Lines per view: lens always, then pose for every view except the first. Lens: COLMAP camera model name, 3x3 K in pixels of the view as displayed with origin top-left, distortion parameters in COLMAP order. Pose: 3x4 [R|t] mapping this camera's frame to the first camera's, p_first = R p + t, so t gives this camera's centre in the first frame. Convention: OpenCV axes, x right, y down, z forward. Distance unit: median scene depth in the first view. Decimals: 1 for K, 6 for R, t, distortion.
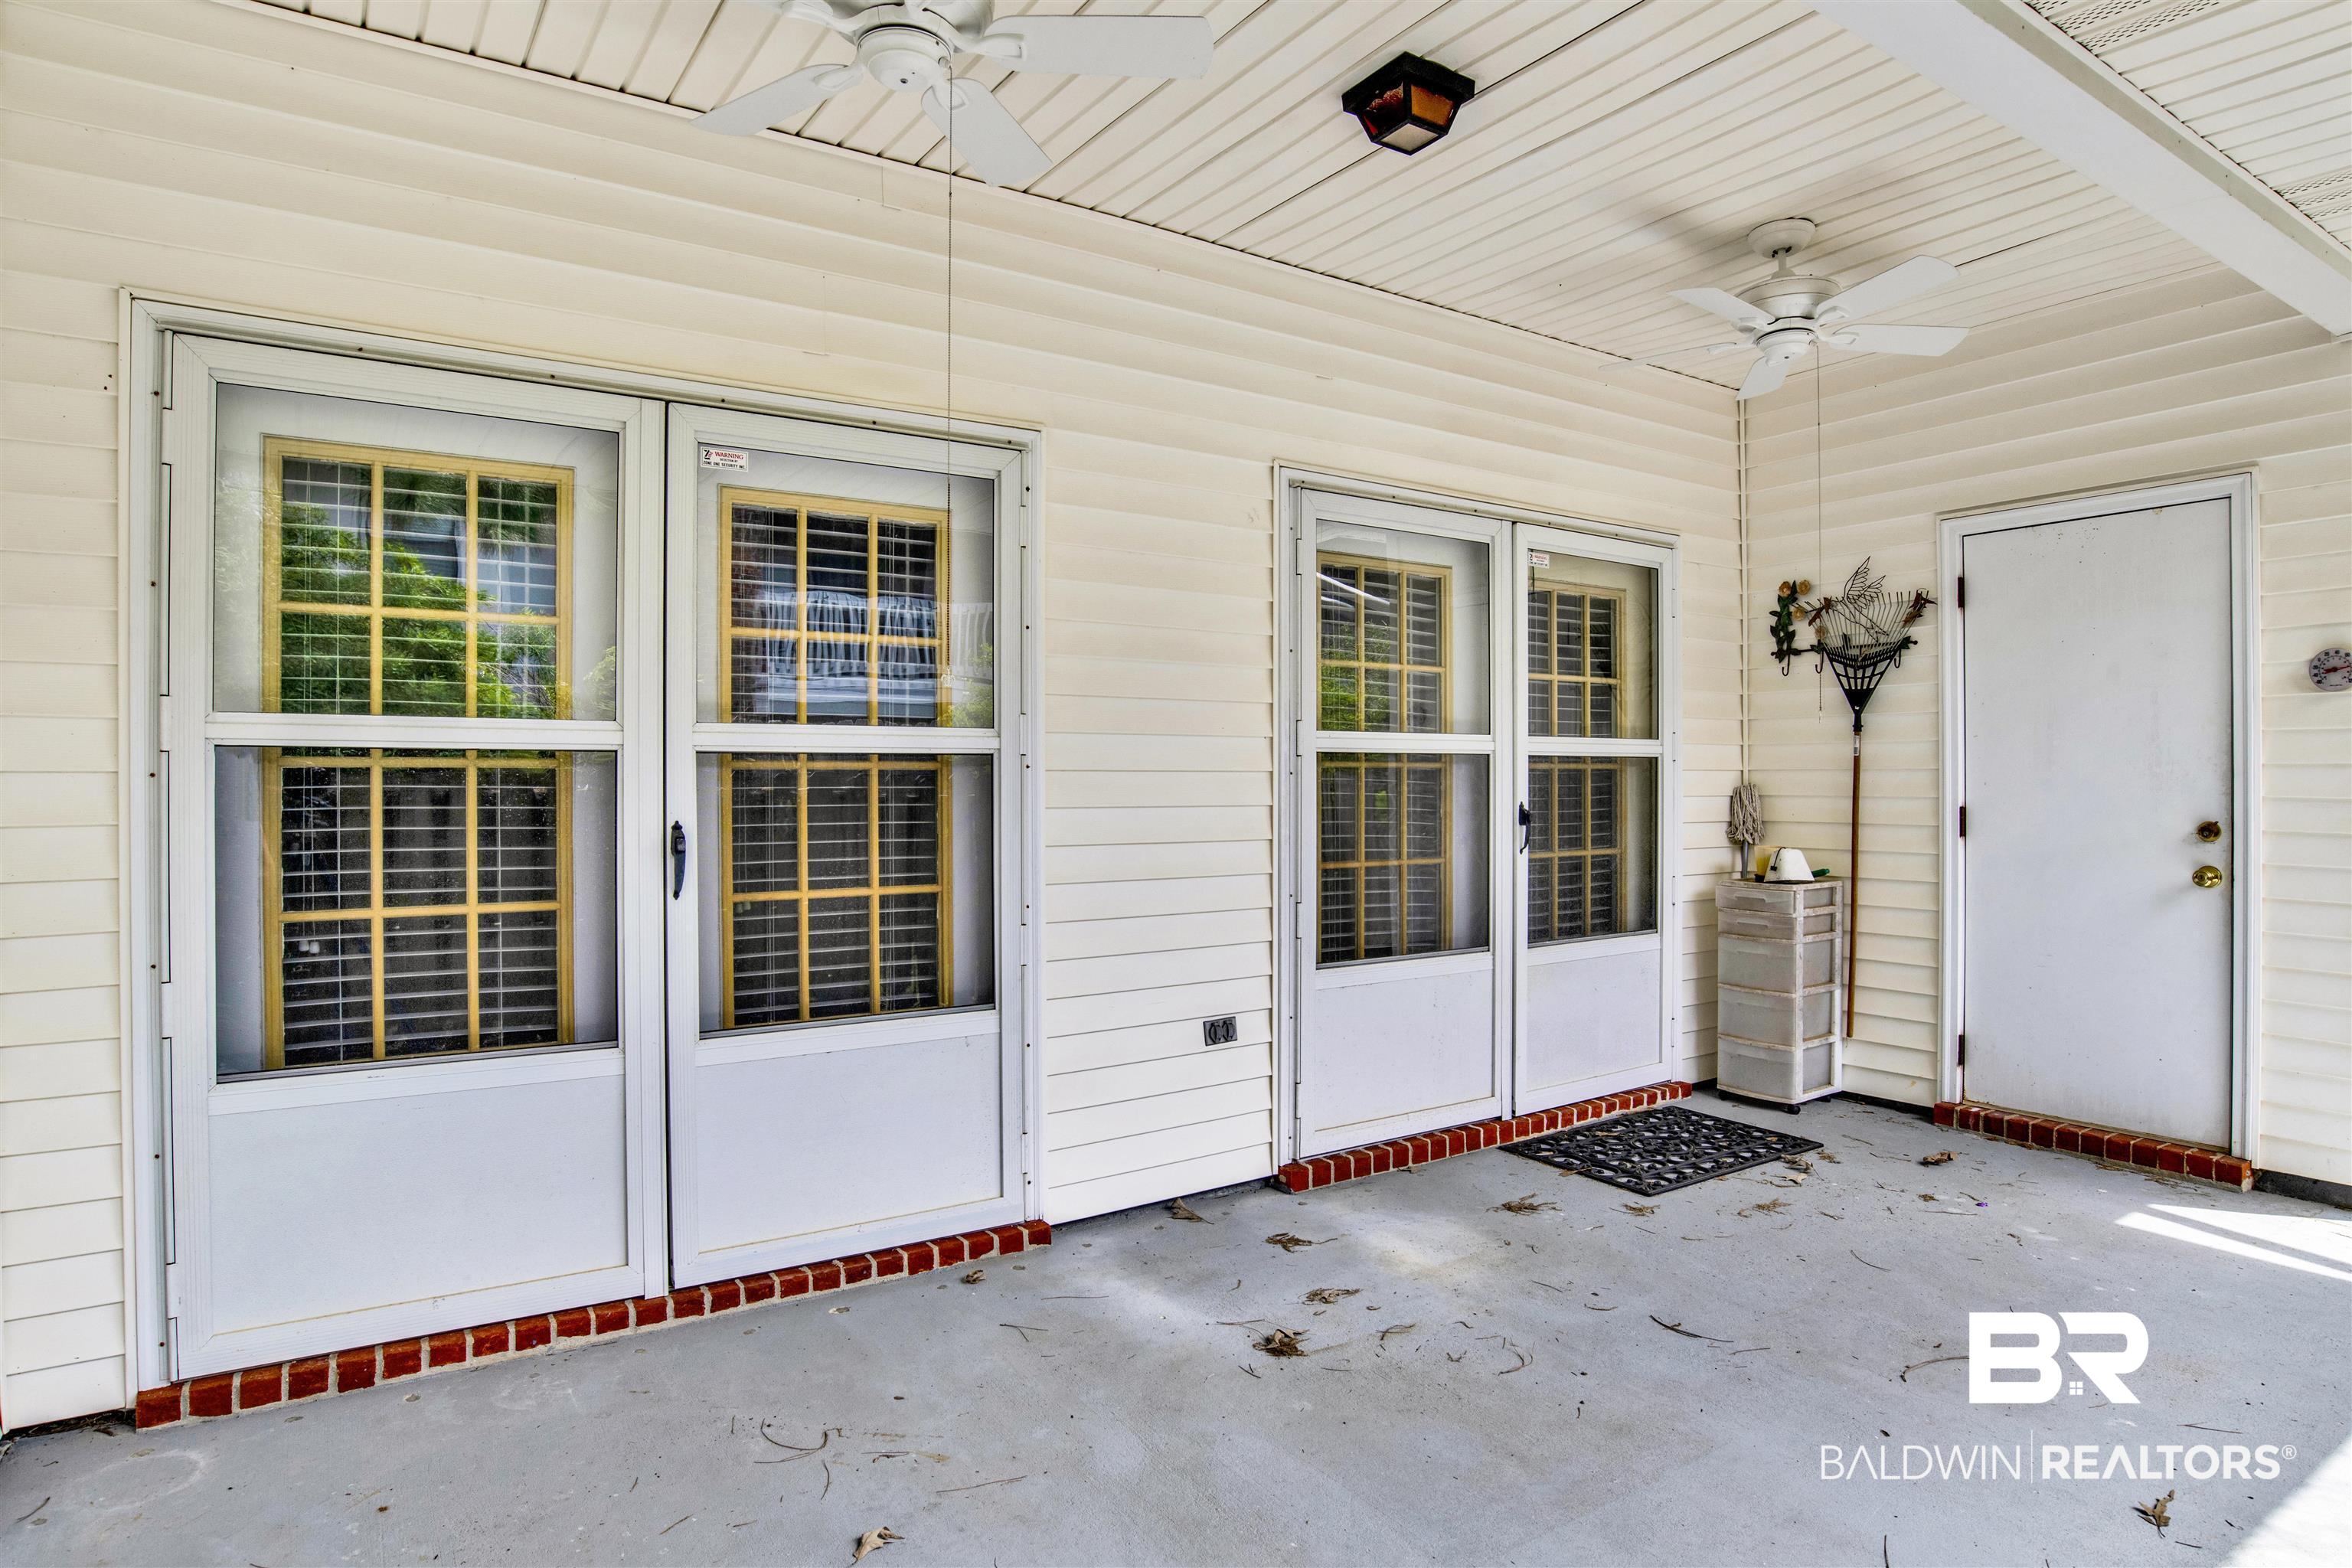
lens RADIAL K [[1295.0, 0, 1153.1], [0, 1295.0, 789.5], [0, 0, 1]] dist [-0.062727, 0.015978]
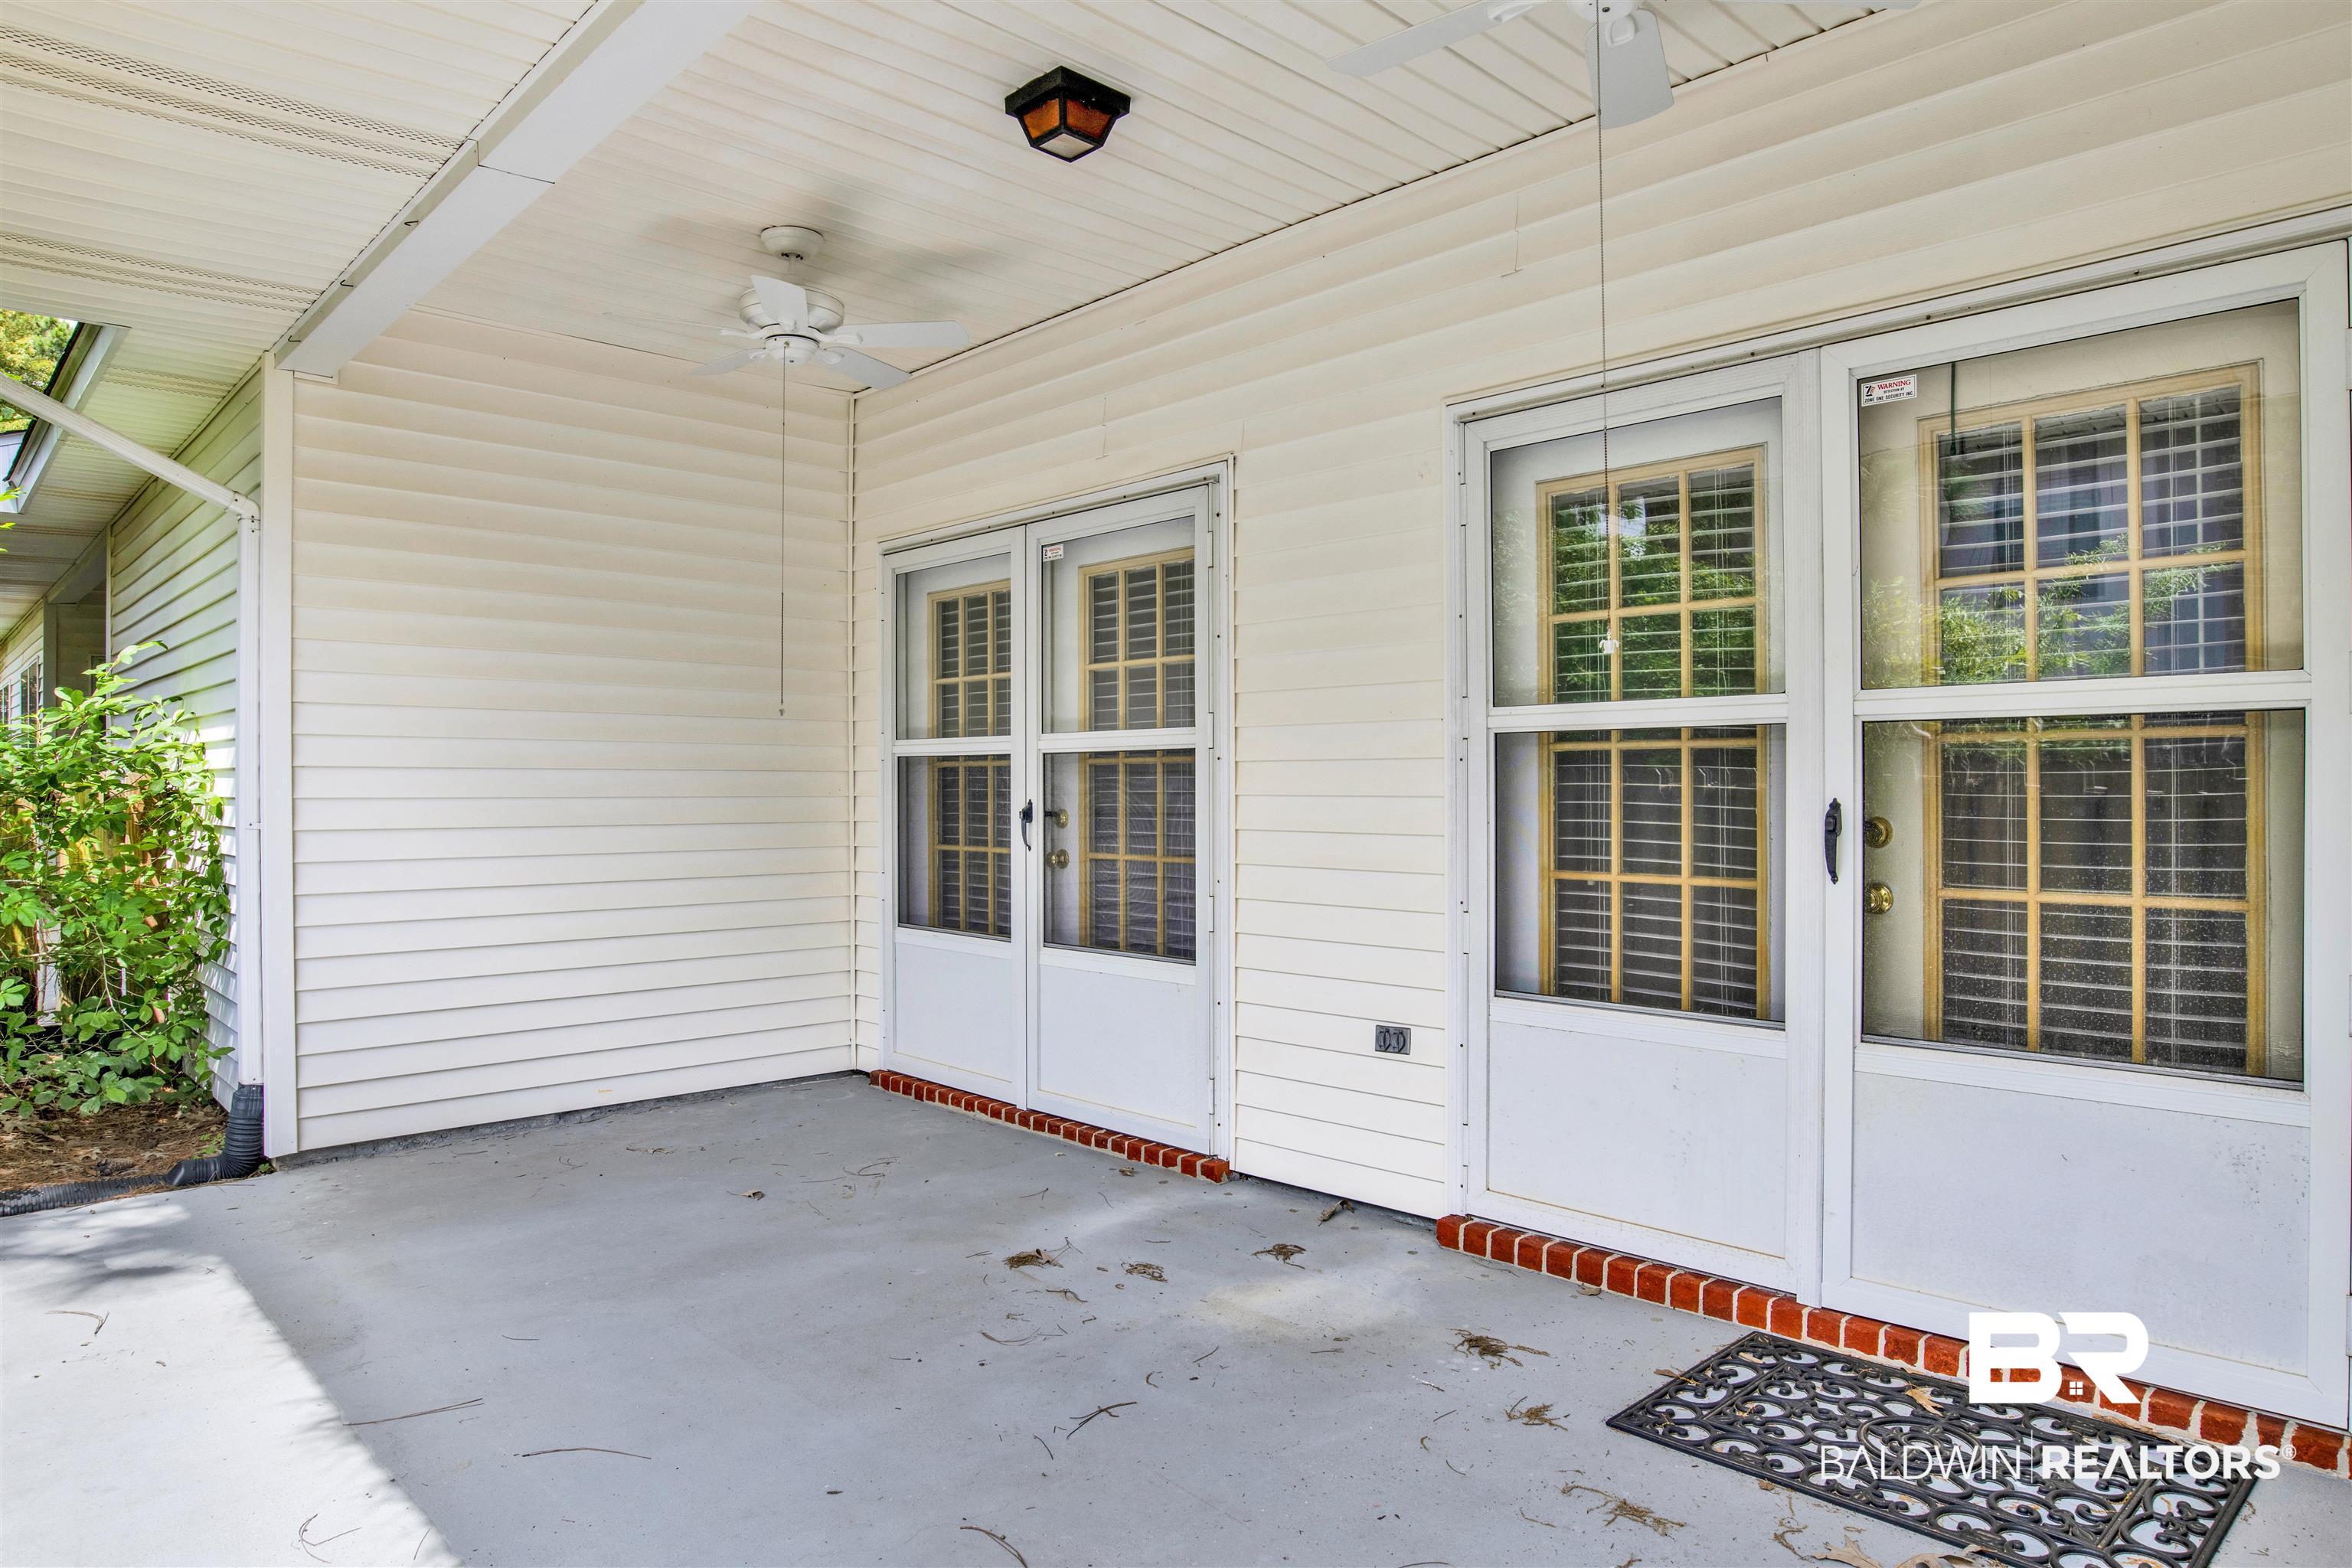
lens RADIAL K [[1369.7, 0, 1131.1], [0, 1369.7, 773.0], [0, 0, 1]] dist [-0.060094, 0.015172]
pose [[0.197921, 0.002721, -0.980214, 0.852762], [0.009758, 0.999941, 0.004747, -0.009433], [0.980169, -0.010505, 0.197883, 0.546264]]
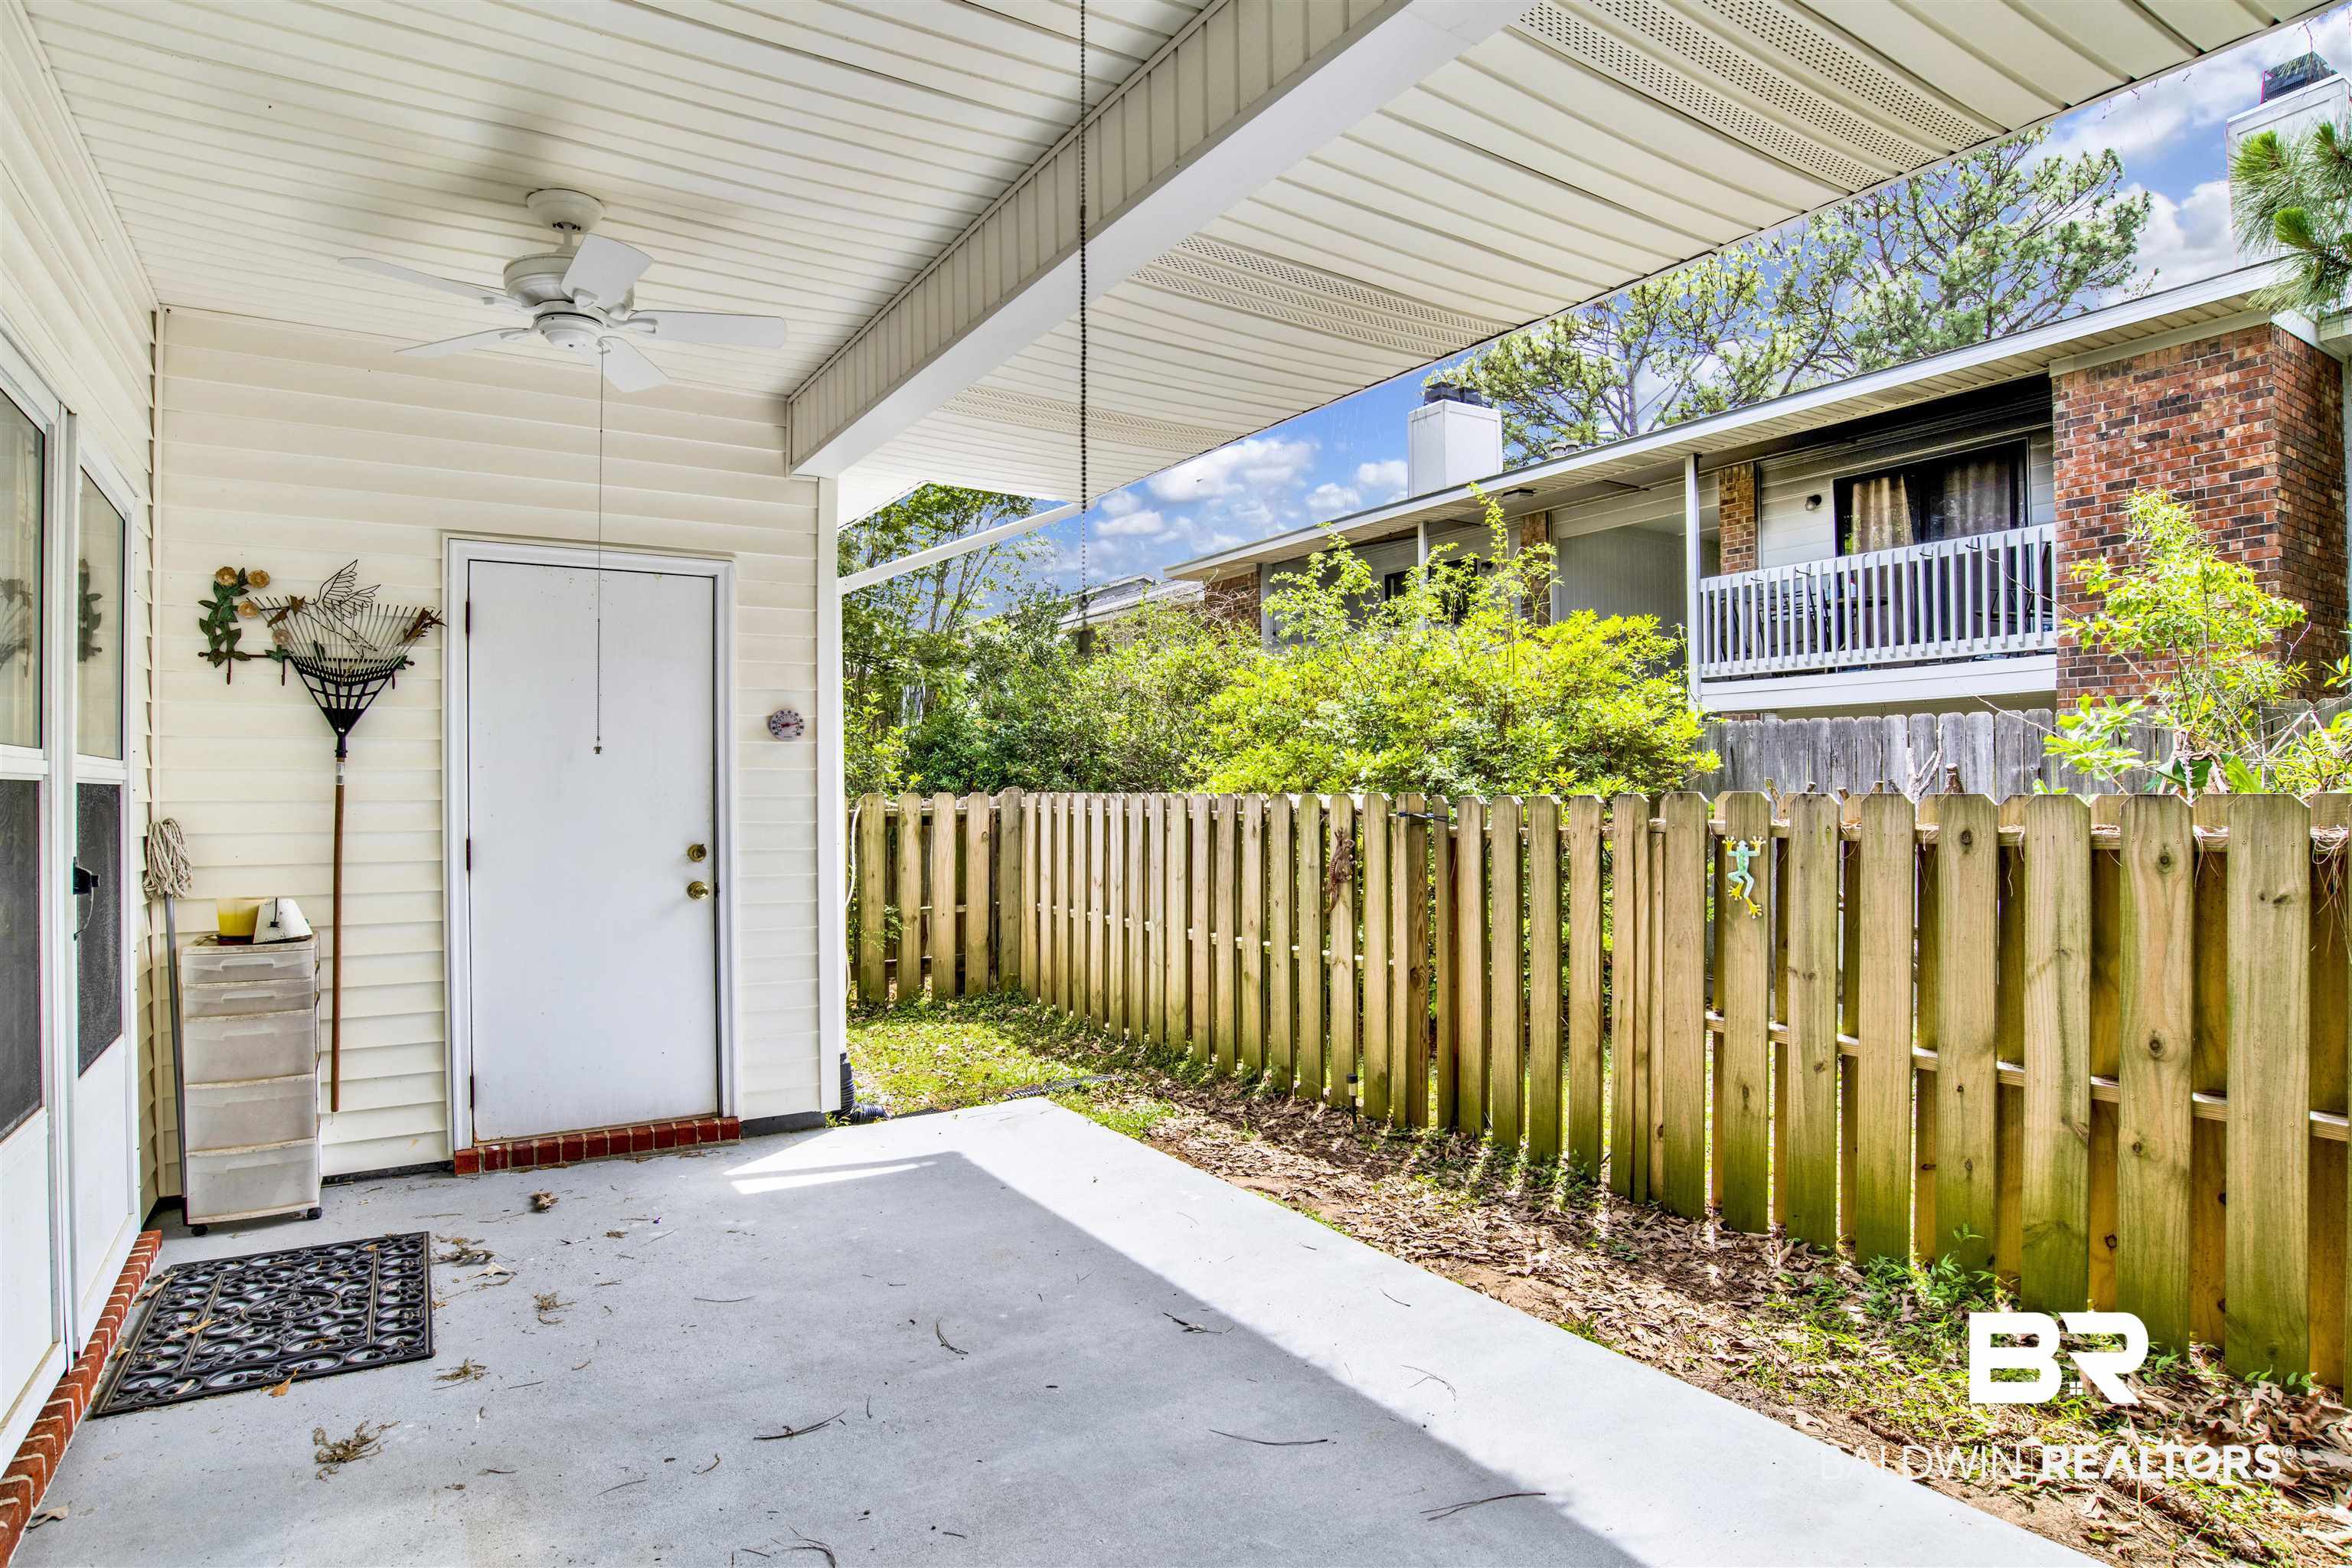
lens RADIAL K [[1244.1, 0, 1166.4], [0, 1244.1, 789.8], [0, 0, 1]] dist [-0.067789, 0.020568]
pose [[0.025011, 0.003268, 0.999682, -0.284437], [0.012634, 0.999914, -0.003585, -0.014785], [-0.999607, 0.012720, 0.024967, 0.456893]]
